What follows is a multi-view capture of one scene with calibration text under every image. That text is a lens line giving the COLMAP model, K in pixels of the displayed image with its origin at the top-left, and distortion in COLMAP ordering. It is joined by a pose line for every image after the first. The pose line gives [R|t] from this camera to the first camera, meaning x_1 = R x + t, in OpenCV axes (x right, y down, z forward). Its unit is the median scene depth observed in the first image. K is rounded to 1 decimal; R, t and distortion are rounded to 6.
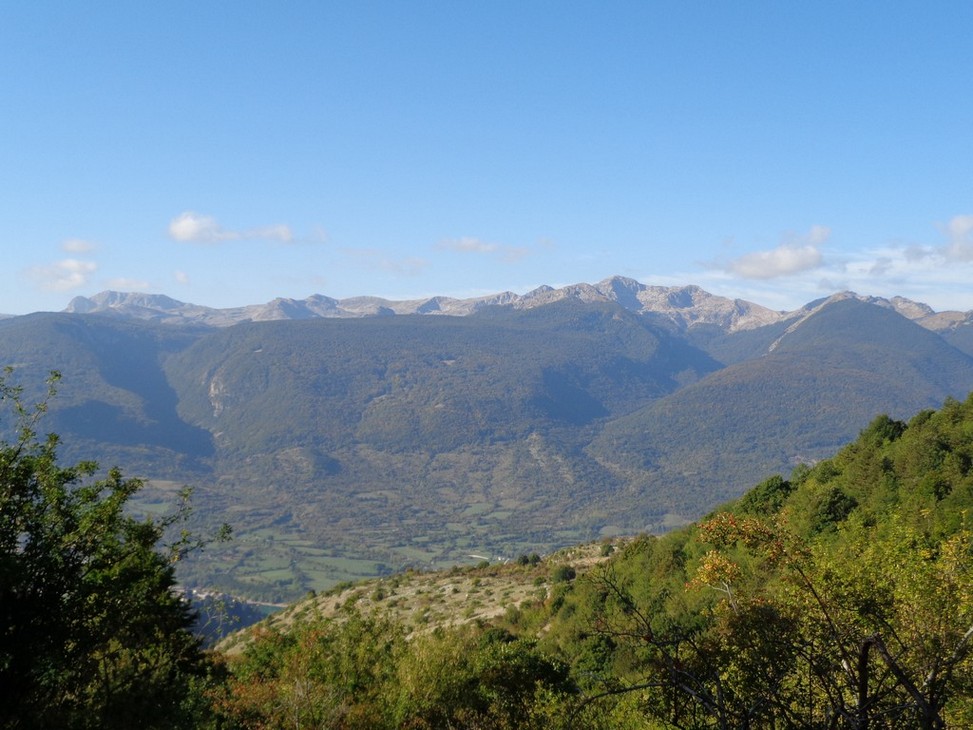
lens RADIAL K [[2156.3, 0, 486.5], [0, 2156.3, 365.0], [0, 0, 1]] dist [0.009569, 0.148579]
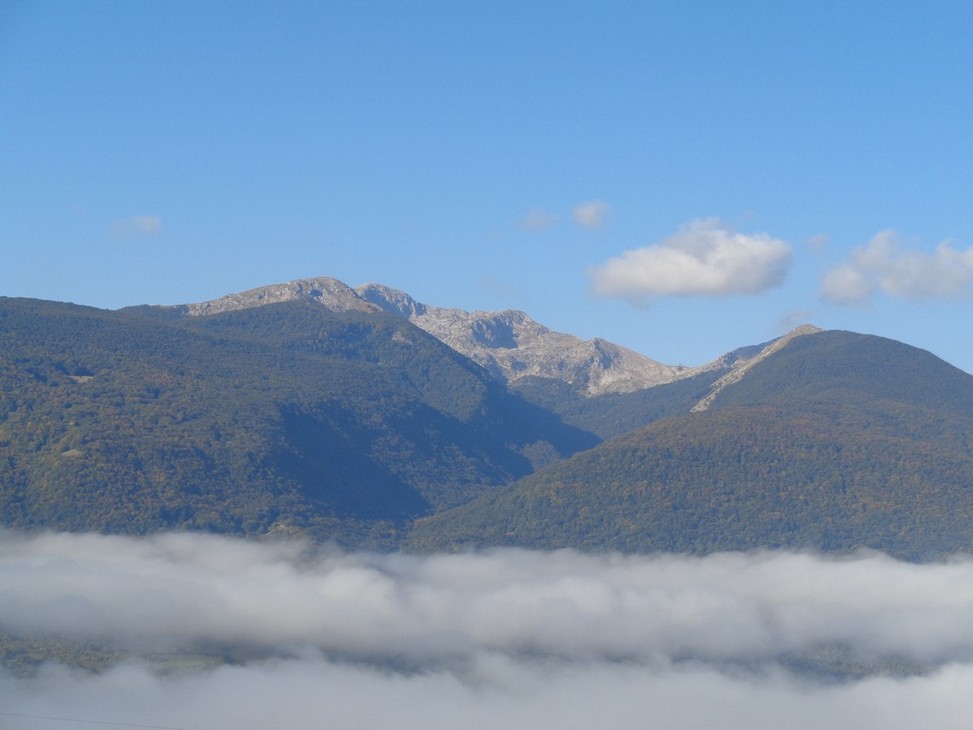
lens RADIAL K [[2156.3, 0, 486.5], [0, 2156.3, 365.0], [0, 0, 1]] dist [0.009569, 0.148579]
pose [[0.953246, 0.081315, 0.291048, -0.068911], [-0.029712, 0.983670, -0.177510, 0.075008], [-0.300730, 0.160563, 0.940096, 0.522169]]
